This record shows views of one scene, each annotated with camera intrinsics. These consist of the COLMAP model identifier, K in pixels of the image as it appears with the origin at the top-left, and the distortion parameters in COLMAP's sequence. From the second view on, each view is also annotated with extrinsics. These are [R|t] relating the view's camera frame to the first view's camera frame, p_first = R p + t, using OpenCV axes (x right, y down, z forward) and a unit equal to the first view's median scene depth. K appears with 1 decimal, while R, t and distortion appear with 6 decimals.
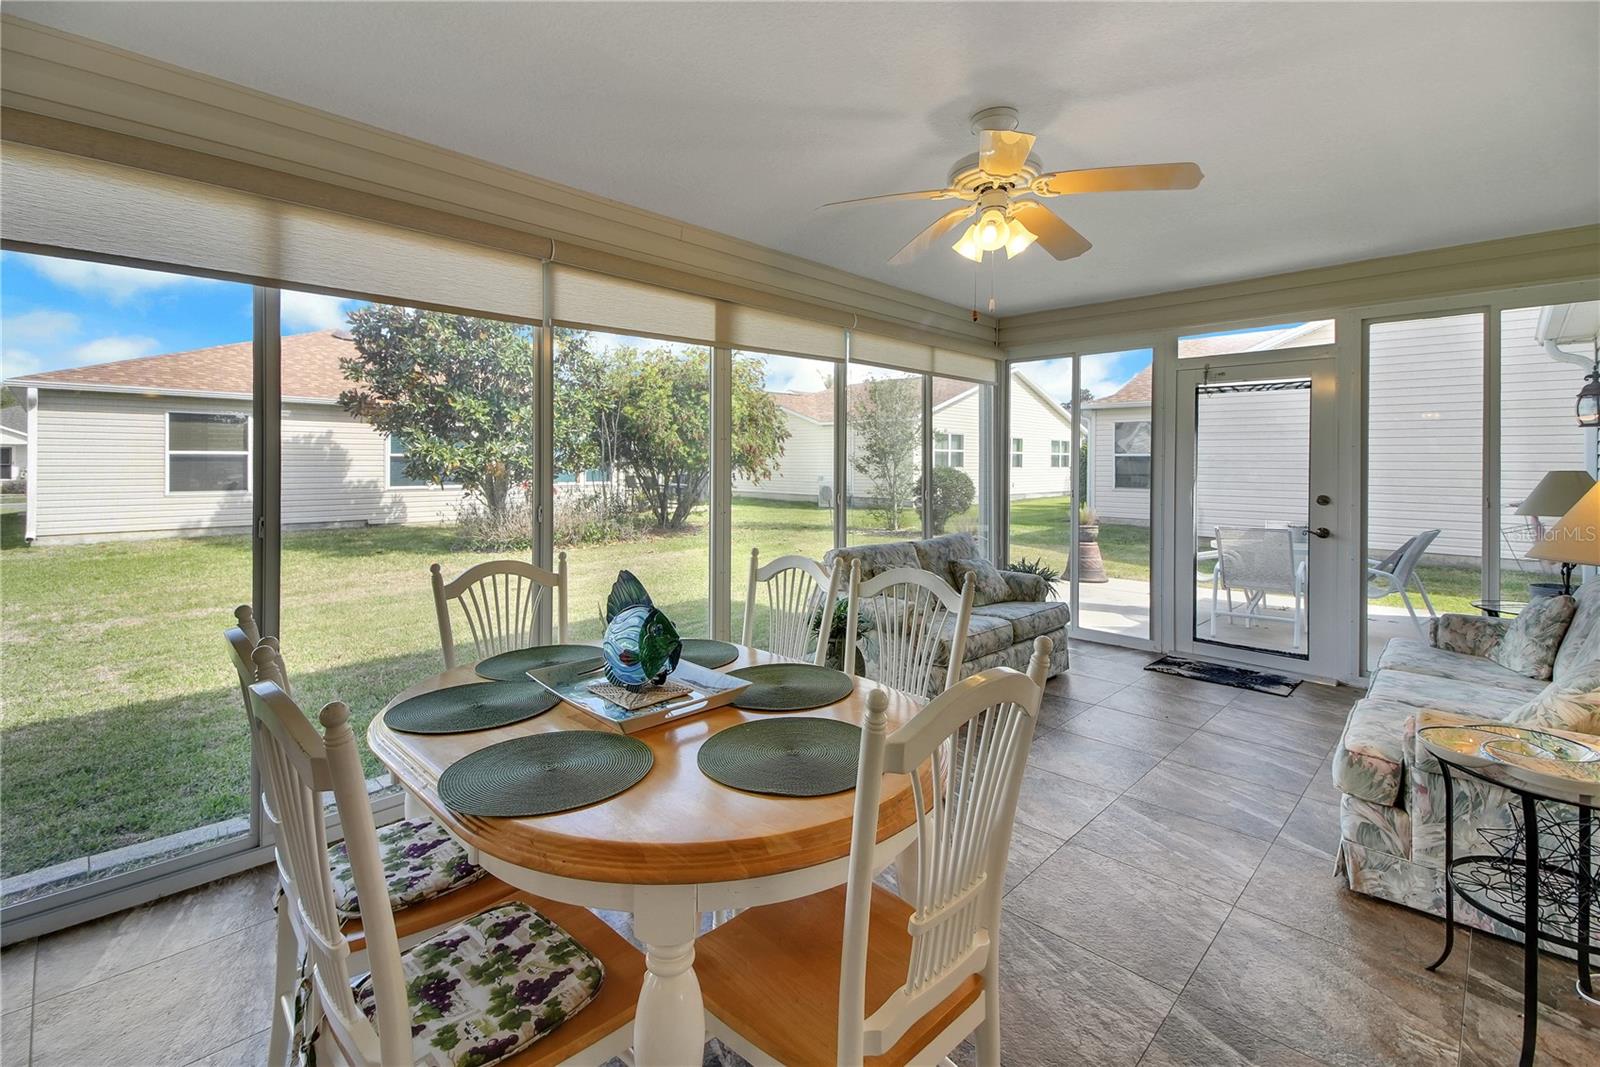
lens RADIAL K [[688.1, 0, 804.8], [0, 688.1, 462.7], [0, 0, 1]] dist [0.045320, -0.017922]
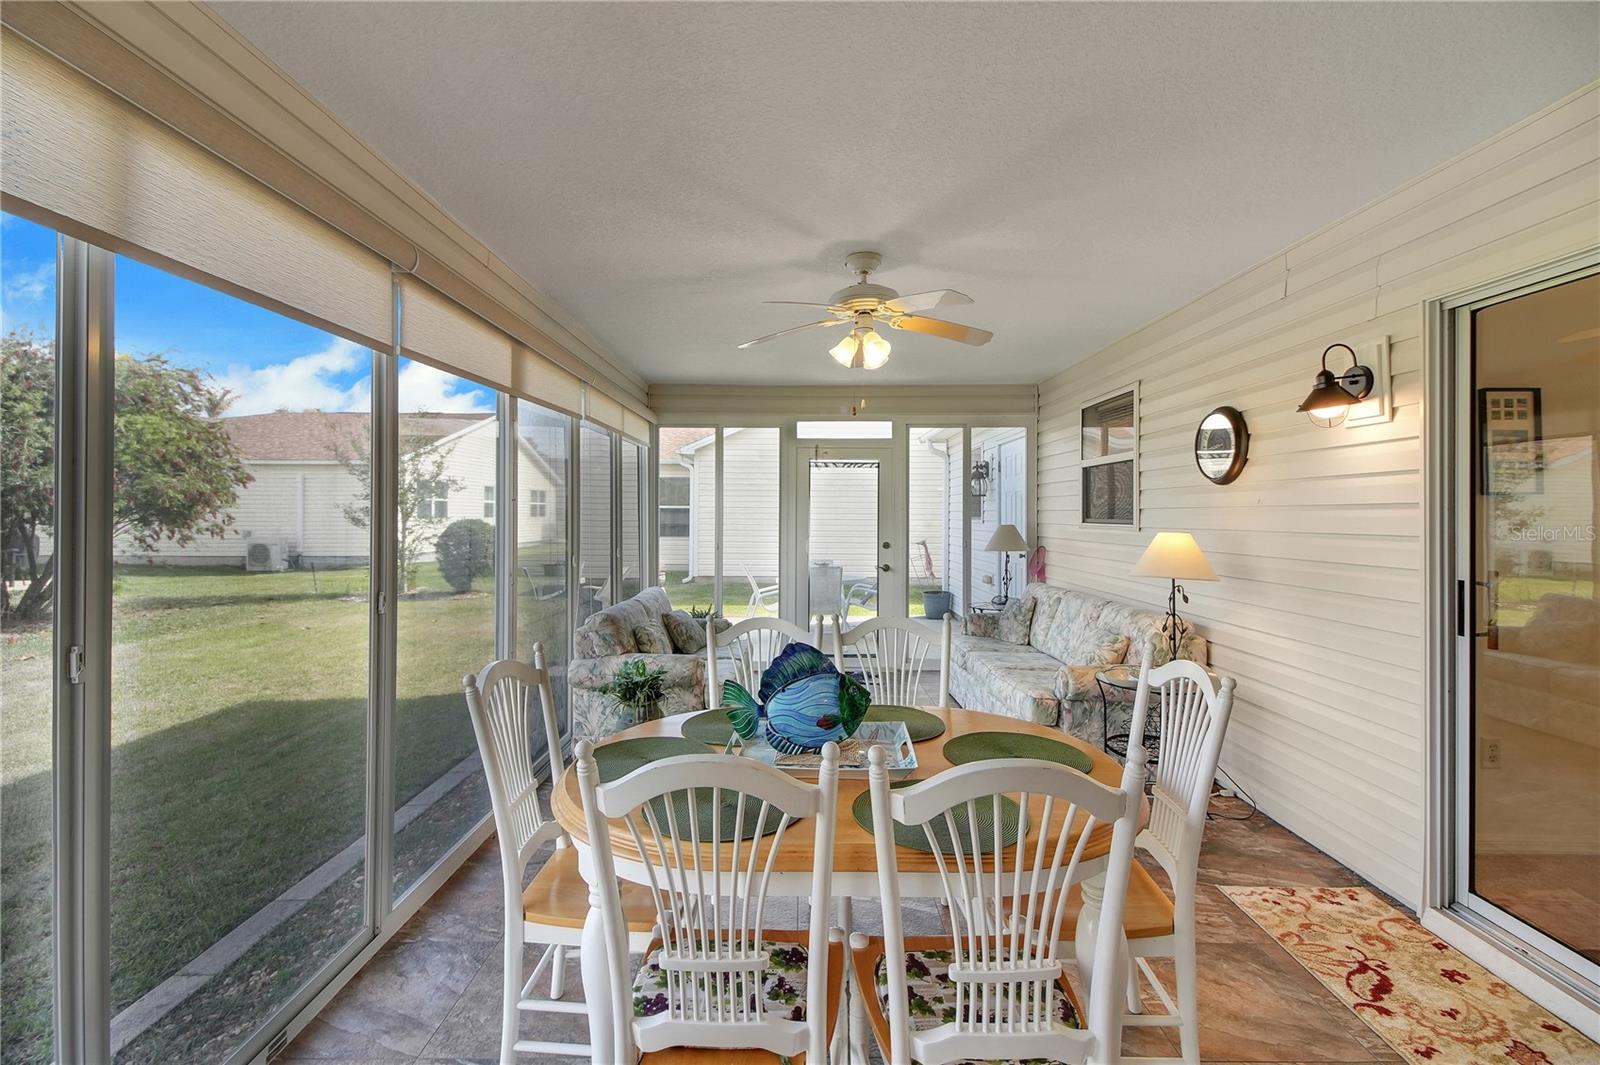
lens RADIAL K [[688.1, 0, 797.8], [0, 688.1, 505.1], [0, 0, 1]] dist [0.045320, -0.017922]
pose [[0.728859, 0.007292, 0.684625, -0.364542], [-0.001541, 0.999958, -0.009011, -0.016578], [-0.684662, 0.005513, 0.728840, 0.087221]]
